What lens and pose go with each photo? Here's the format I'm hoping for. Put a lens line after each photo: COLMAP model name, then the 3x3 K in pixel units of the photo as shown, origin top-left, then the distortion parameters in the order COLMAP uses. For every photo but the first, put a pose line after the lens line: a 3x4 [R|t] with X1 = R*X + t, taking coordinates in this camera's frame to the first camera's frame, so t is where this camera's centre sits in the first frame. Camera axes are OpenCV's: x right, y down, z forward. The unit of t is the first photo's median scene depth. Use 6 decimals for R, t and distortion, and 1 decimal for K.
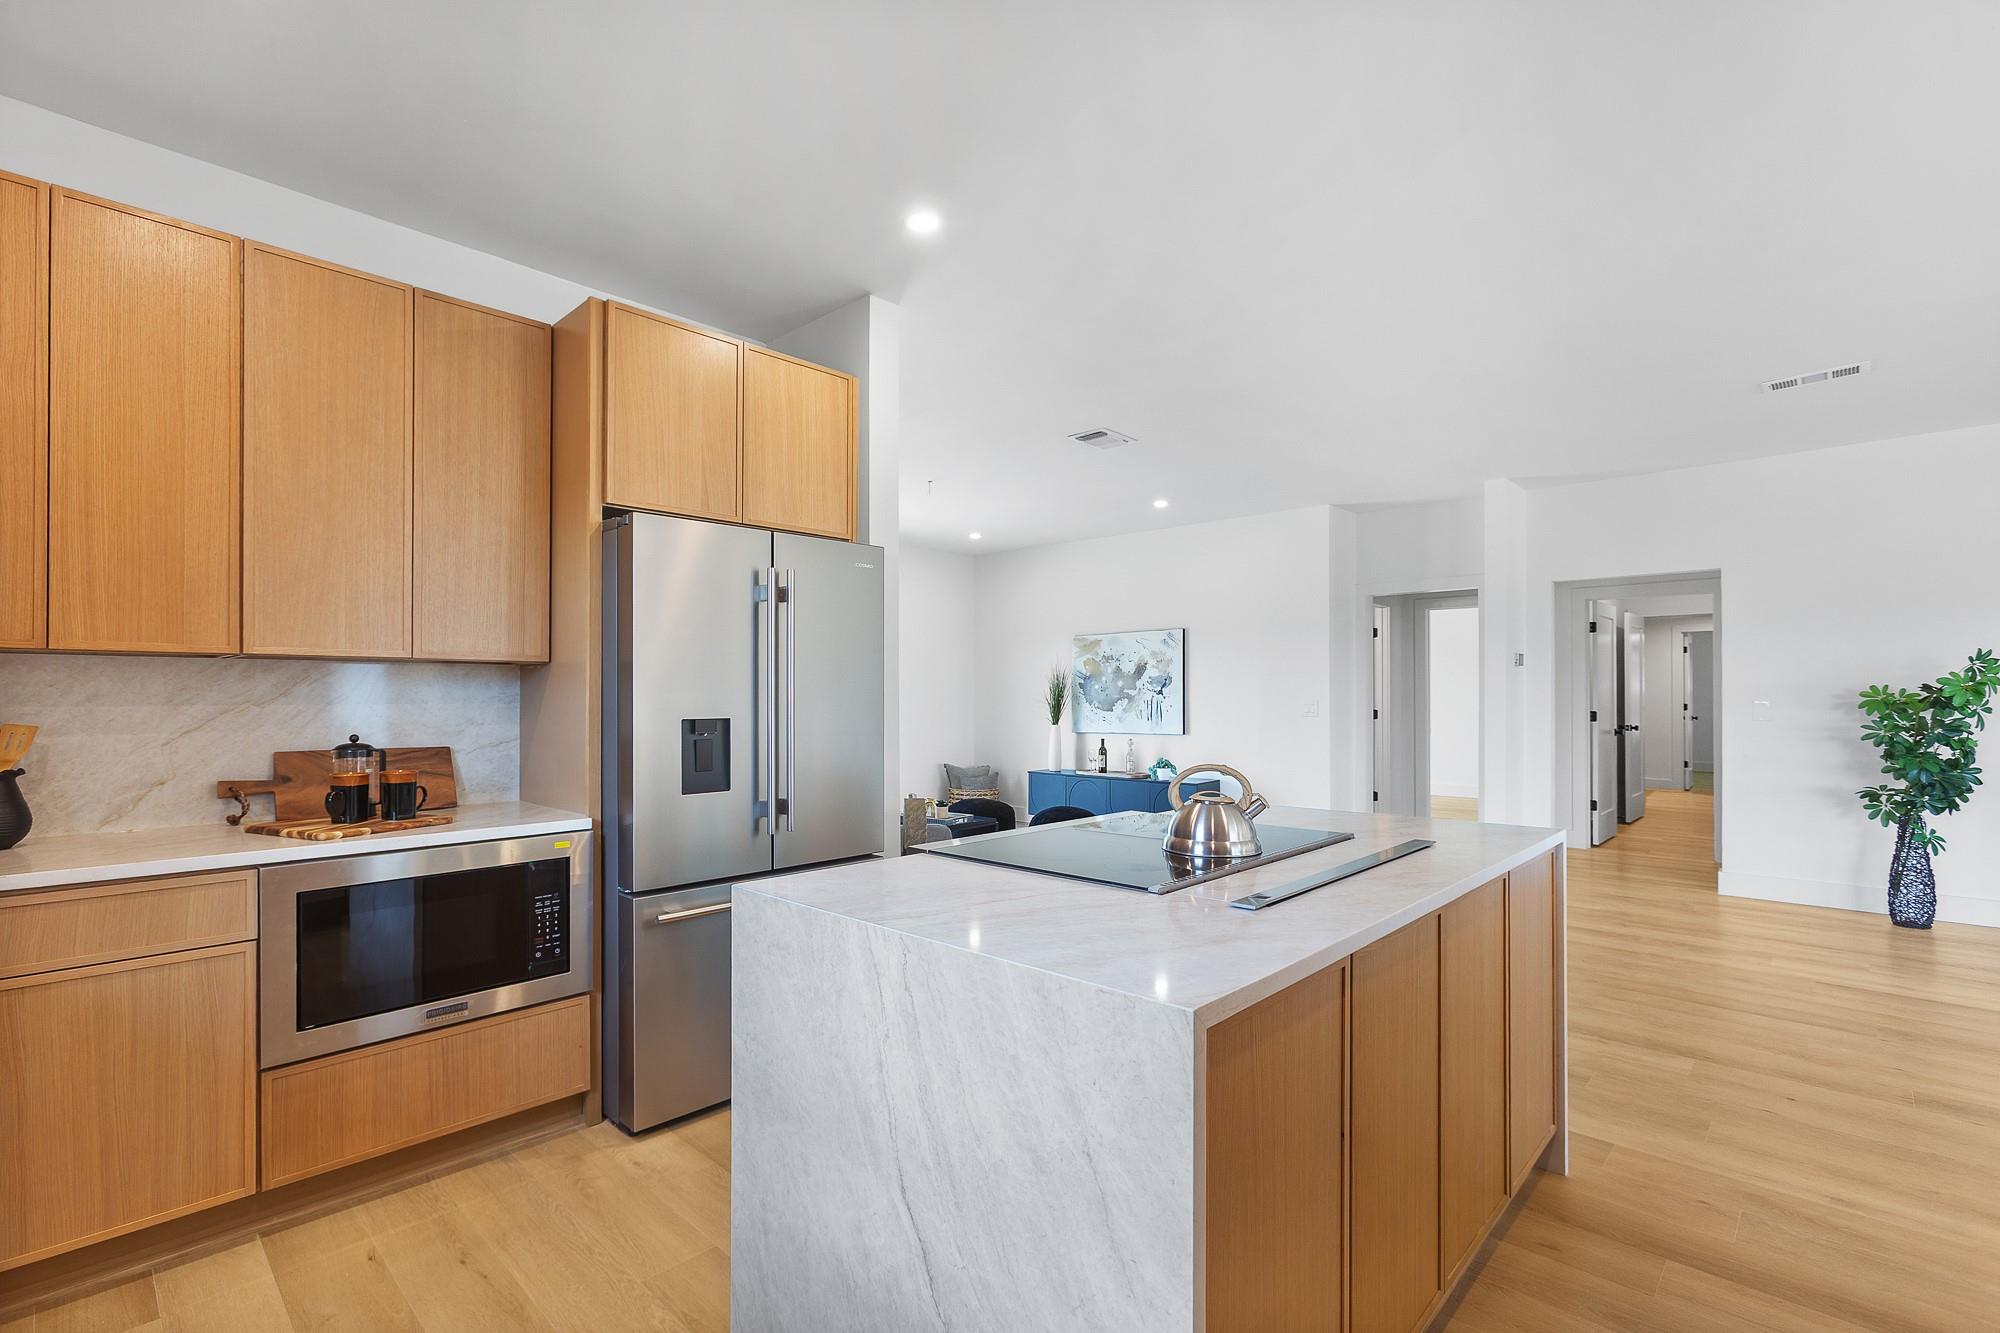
lens RADIAL K [[915.3, 0, 974.4], [0, 915.3, 673.3], [0, 0, 1]] dist [-0.003744, 0.000226]
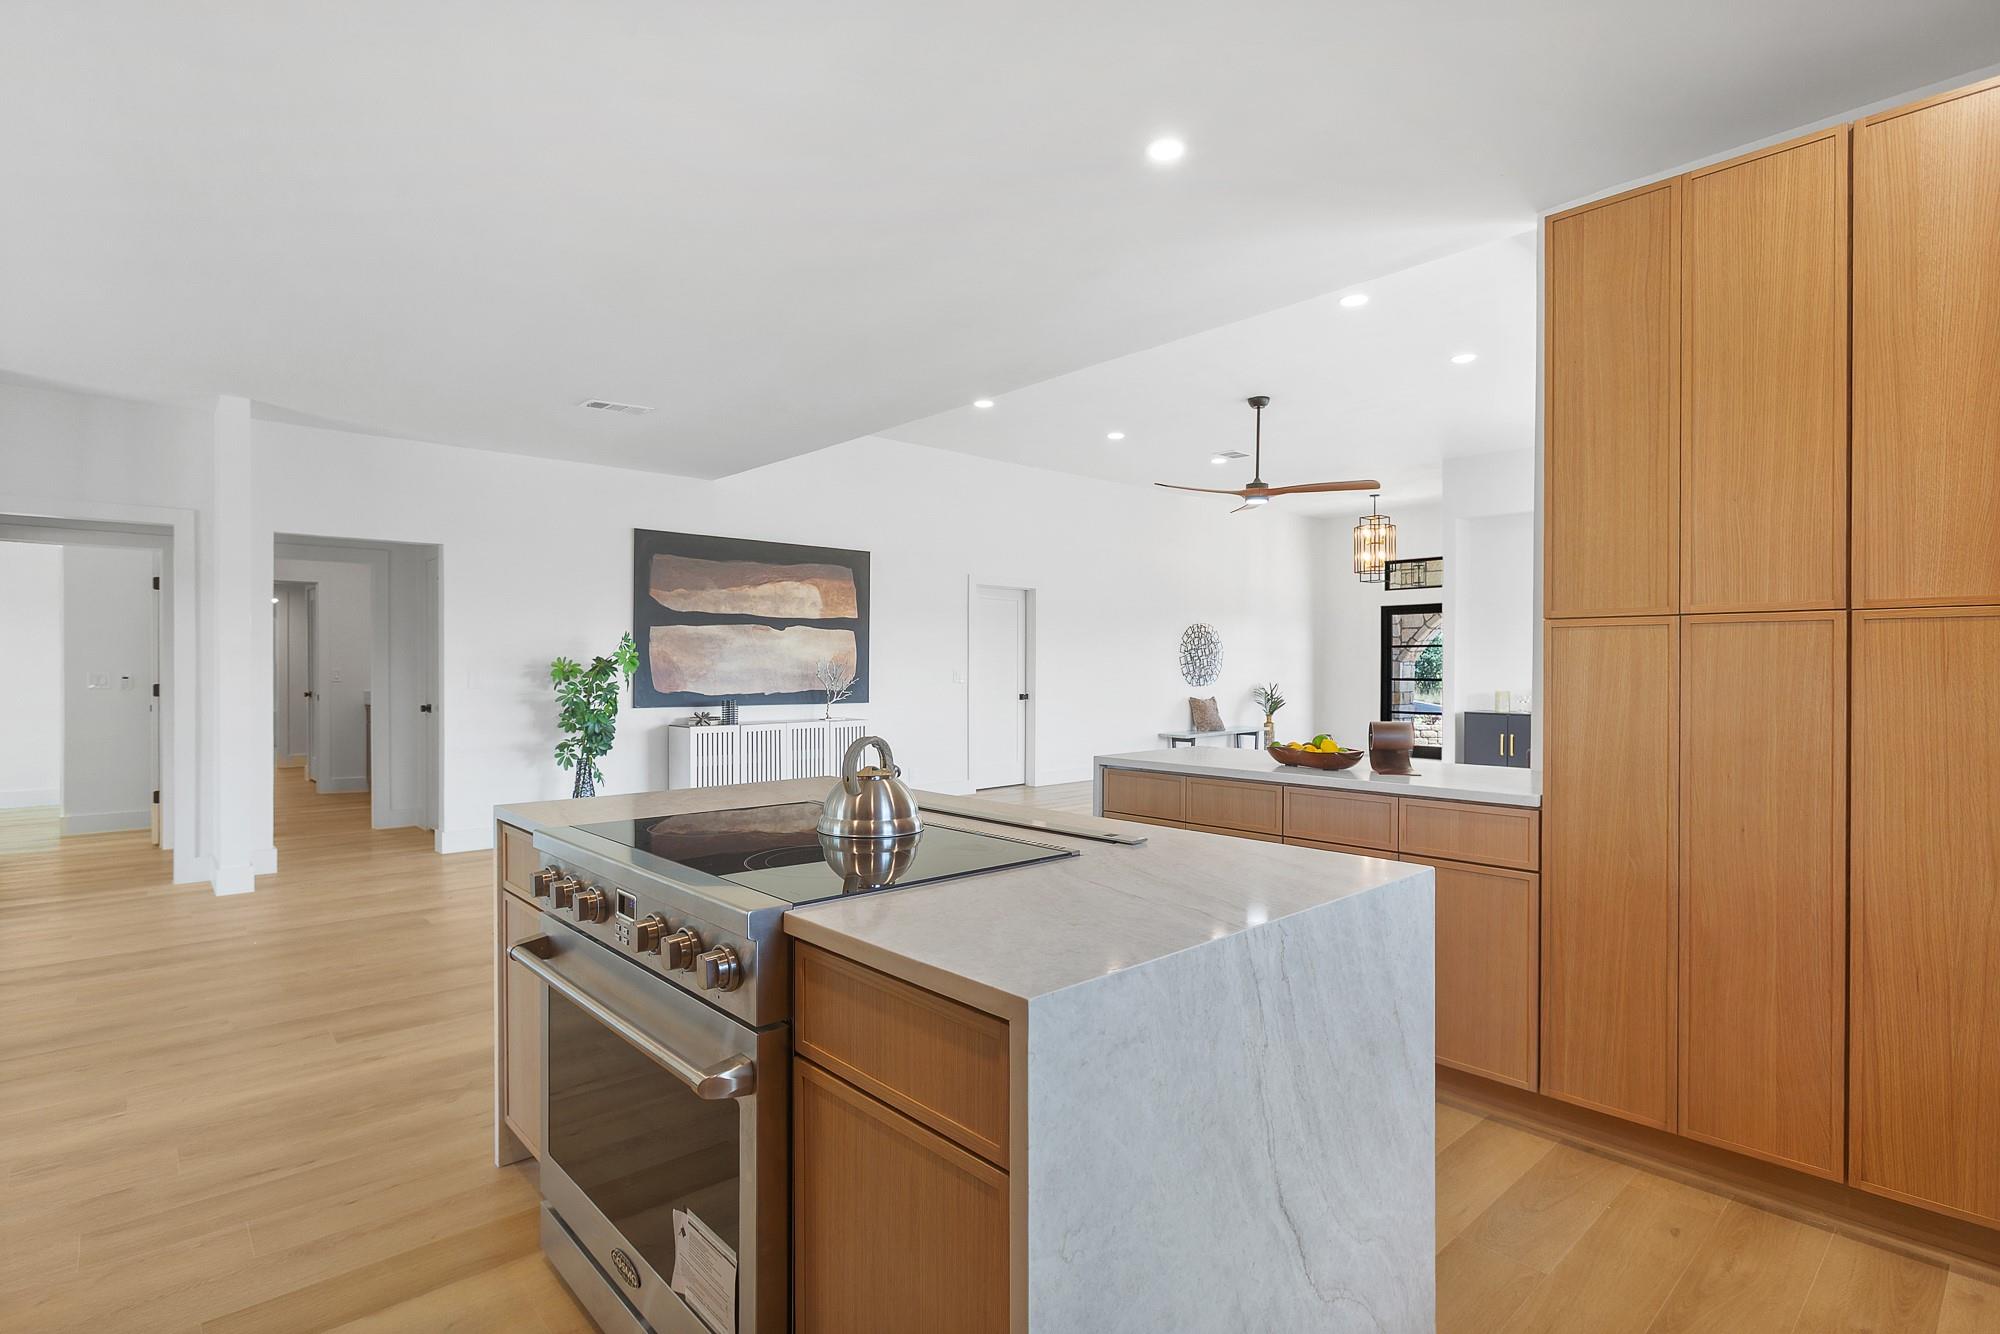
lens RADIAL K [[956.9, 0, 1000.0], [0, 956.9, 667.0], [0, 0, 1]] dist [0.003562, 0.000382]
pose [[0.063161, -0.000901, 0.998003, -0.277352], [-0.022615, 0.999742, 0.002334, 0.010176], [-0.997747, -0.022718, 0.063124, 0.325525]]
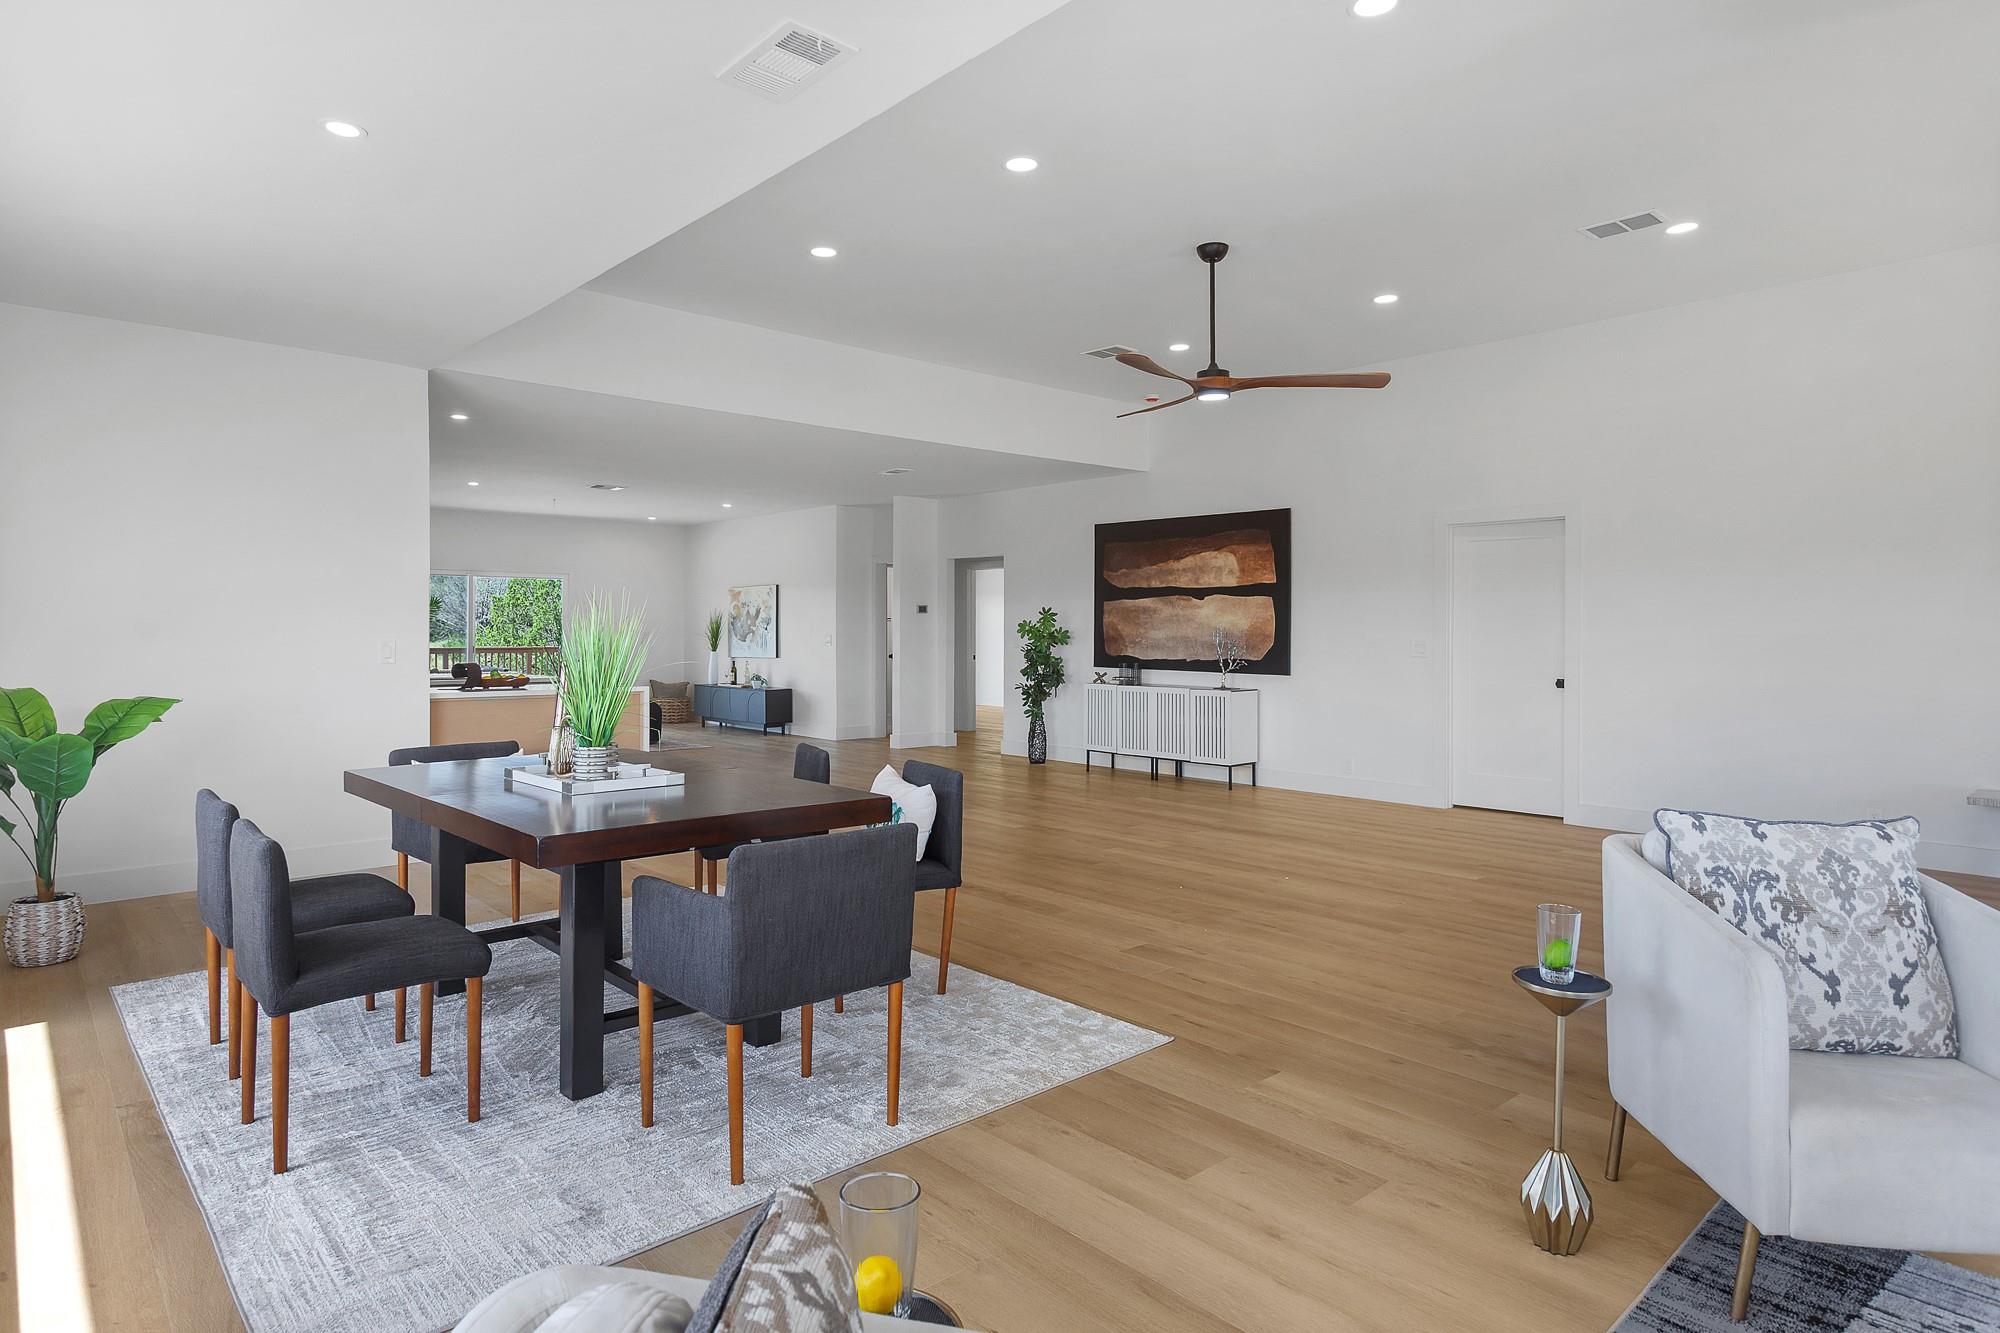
lens RADIAL K [[1105.9, 0, 1000.0], [0, 1105.9, 666.5], [0, 0, 1]] dist [-0.001409, -0.000052]
pose [[0.999056, 0.007065, -0.042853, 0.941779], [-0.004706, 0.998481, 0.054892, -0.024905], [0.043175, -0.054638, 0.997572, -1.048023]]
